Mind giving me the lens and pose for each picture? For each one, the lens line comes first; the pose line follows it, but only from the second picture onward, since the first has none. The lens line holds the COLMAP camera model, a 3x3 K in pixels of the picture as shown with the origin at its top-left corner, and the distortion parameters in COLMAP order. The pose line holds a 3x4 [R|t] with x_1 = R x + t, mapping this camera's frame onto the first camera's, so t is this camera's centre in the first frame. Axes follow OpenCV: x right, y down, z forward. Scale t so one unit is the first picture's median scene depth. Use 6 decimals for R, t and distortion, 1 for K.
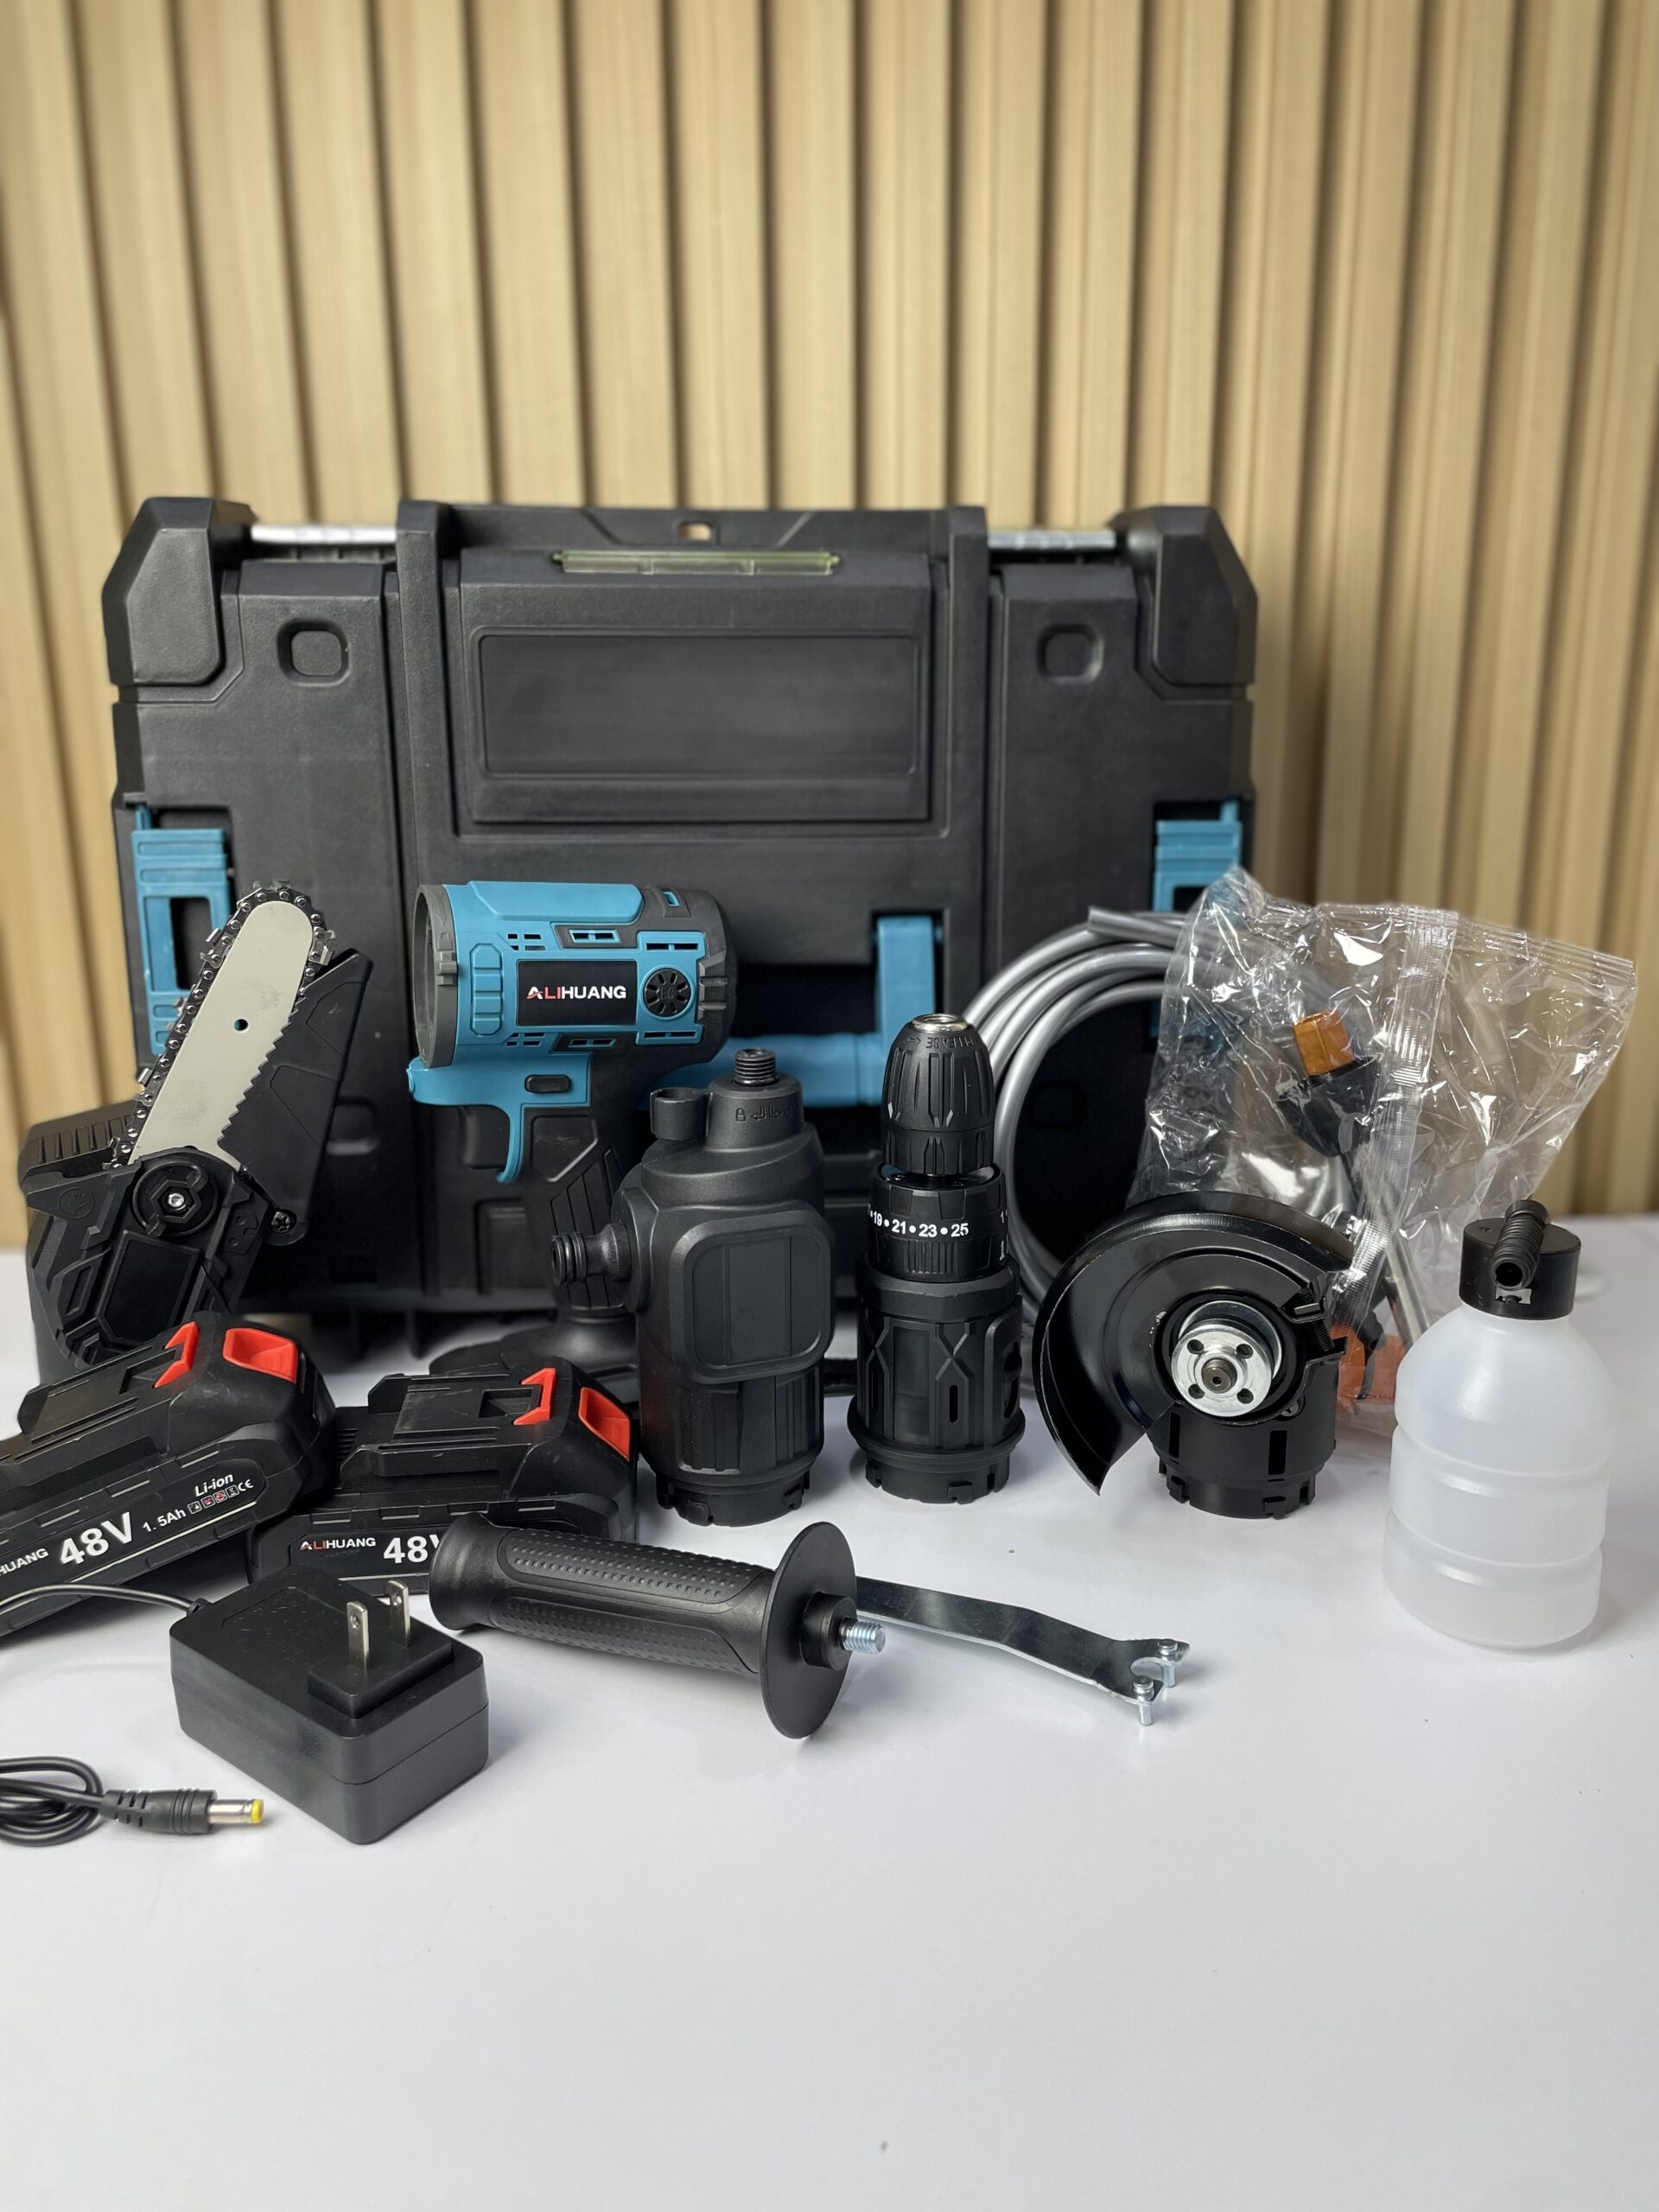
lens RADIAL K [[1674.7, 0, 833.5], [0, 1674.7, 1095.1], [0, 0, 1]] dist [0.105554, -0.153562]
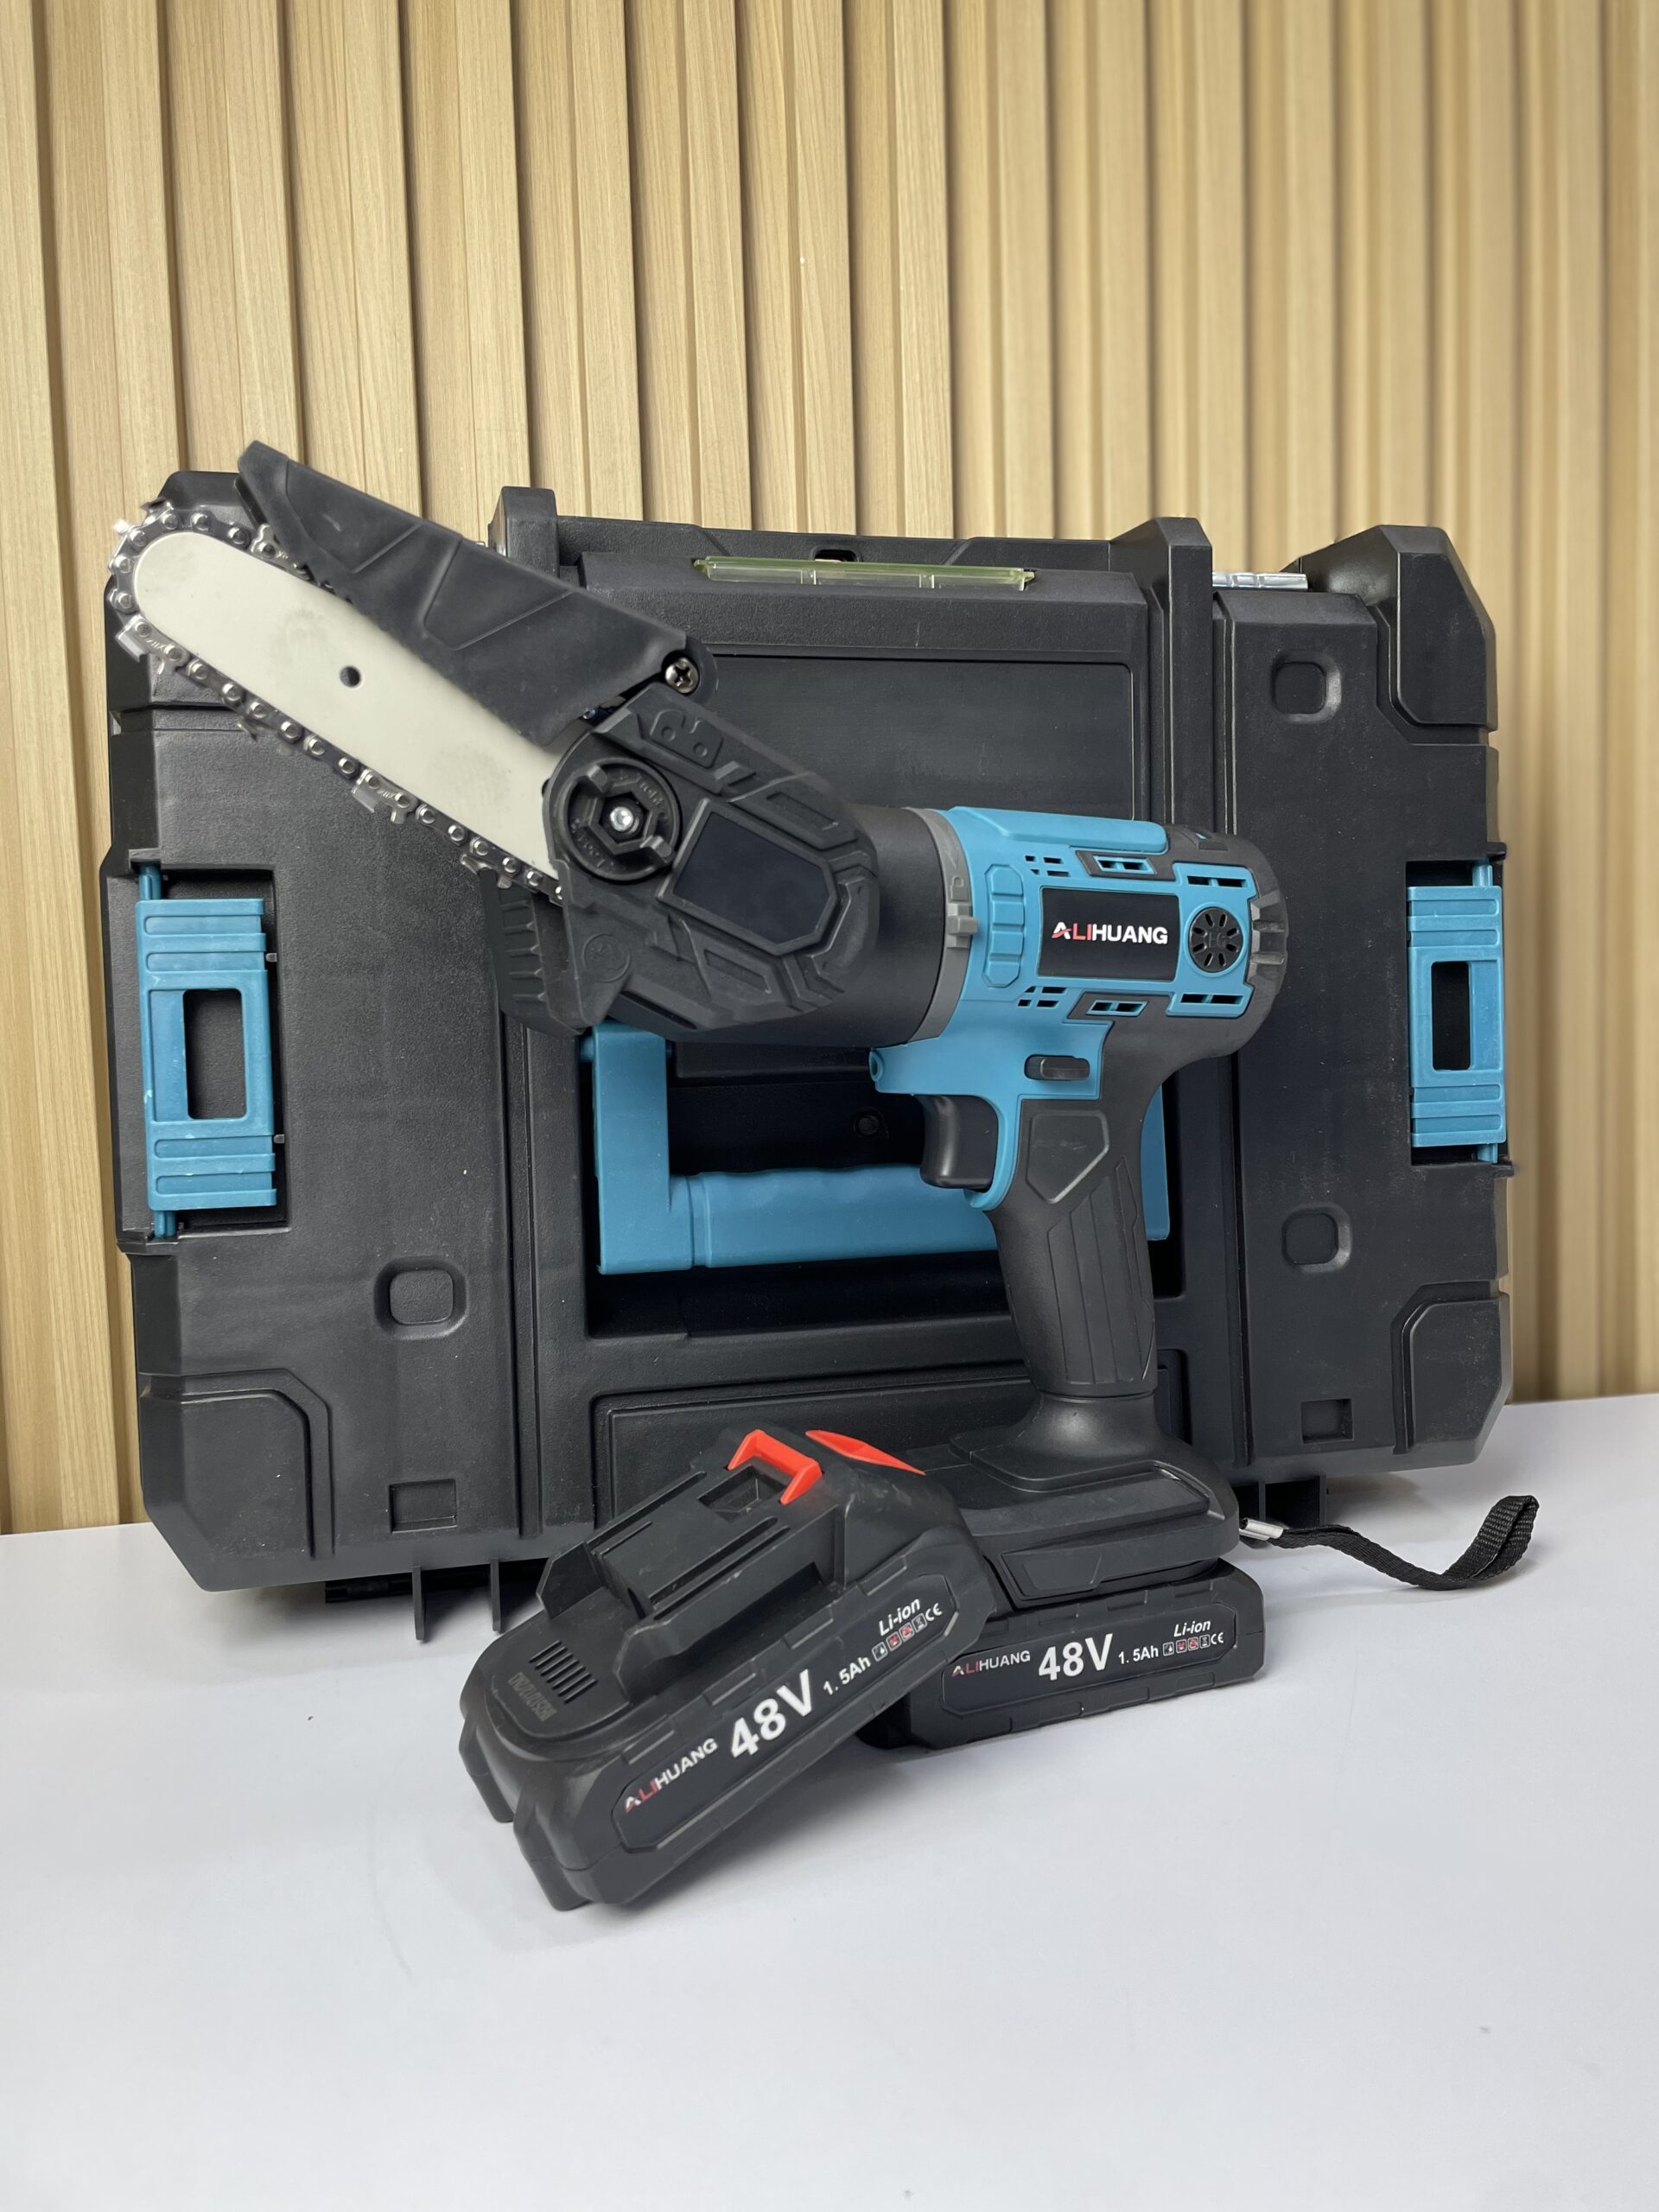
lens RADIAL K [[1674.7, 0, 833.5], [0, 1674.7, 1095.1], [0, 0, 1]] dist [0.105554, -0.153562]
pose [[0.987183, -0.031959, 0.156363, -0.257085], [0.059713, 0.982547, -0.176169, 0.080291], [-0.148004, 0.183248, 0.971862, 0.288647]]
